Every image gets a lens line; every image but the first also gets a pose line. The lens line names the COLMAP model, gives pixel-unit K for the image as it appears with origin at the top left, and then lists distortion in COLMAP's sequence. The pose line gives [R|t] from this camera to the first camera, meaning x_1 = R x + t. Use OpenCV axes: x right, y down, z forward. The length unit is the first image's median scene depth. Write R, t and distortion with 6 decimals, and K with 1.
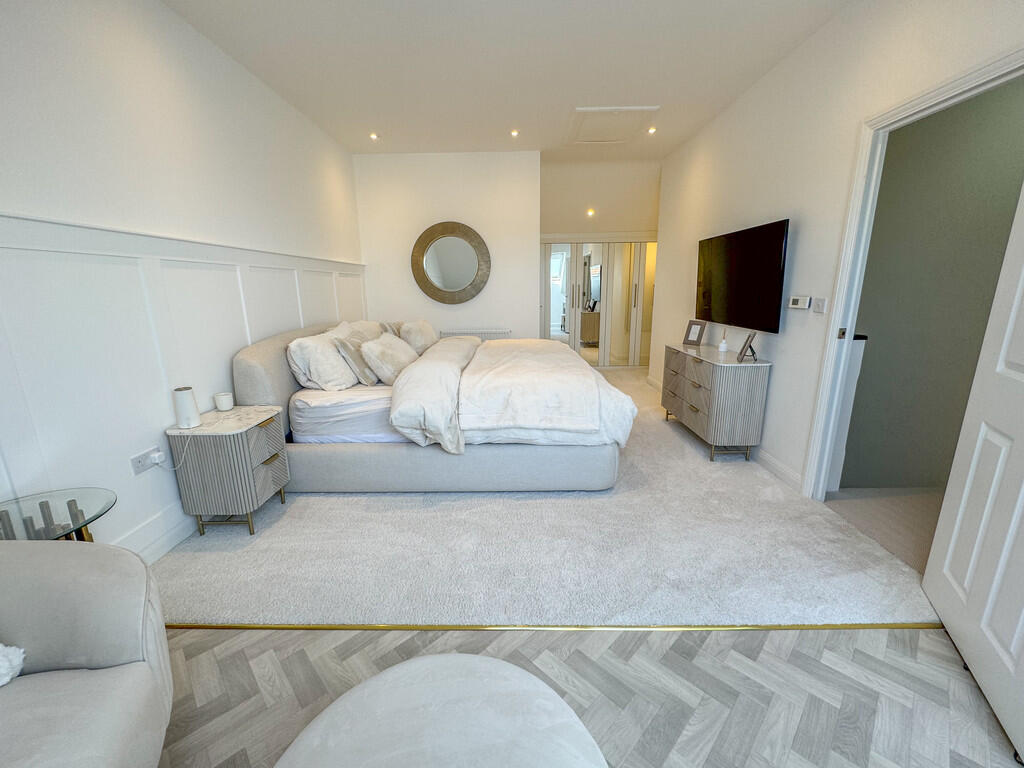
lens RADIAL K [[402.2, 0, 495.8], [0, 402.2, 382.3], [0, 0, 1]] dist [0.000614, 0.000063]
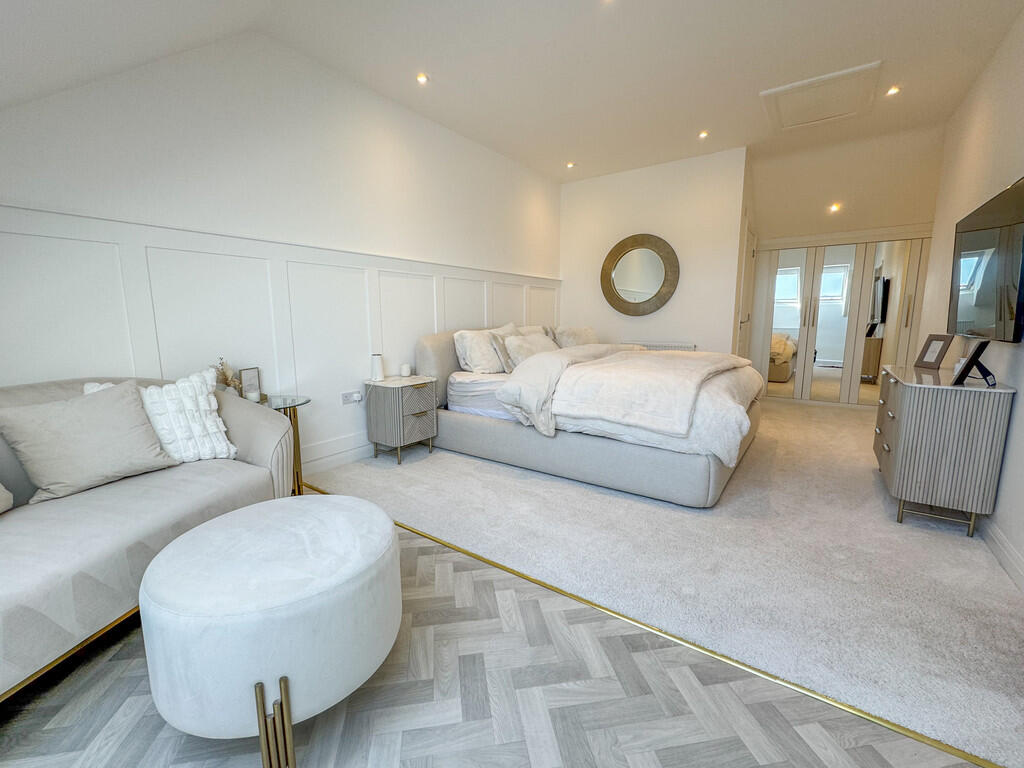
lens RADIAL K [[418.4, 0, 512.0], [0, 418.4, 384.0], [0, 0, 1]] dist [-0.000649, 0.000131]
pose [[0.827440, 0.097975, -0.552942, 0.427919], [-0.137541, 0.990029, -0.030400, 0.084634], [0.544450, 0.101206, 0.832665, -0.011672]]
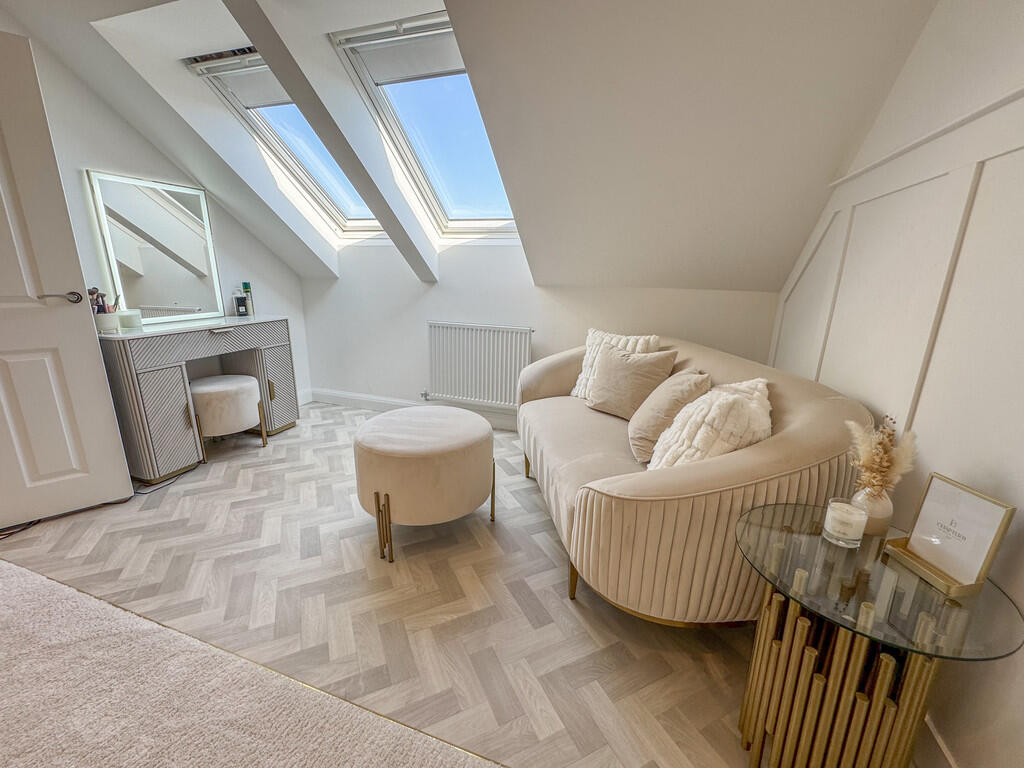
lens RADIAL K [[418.4, 0, 512.0], [0, 418.4, 384.0], [0, 0, 1]] dist [-0.000649, 0.000131]
pose [[-0.951168, -0.086893, 0.296190, -0.413699], [0.060754, 0.888089, 0.455639, -0.141638], [-0.302635, 0.451384, -0.839443, 0.831229]]
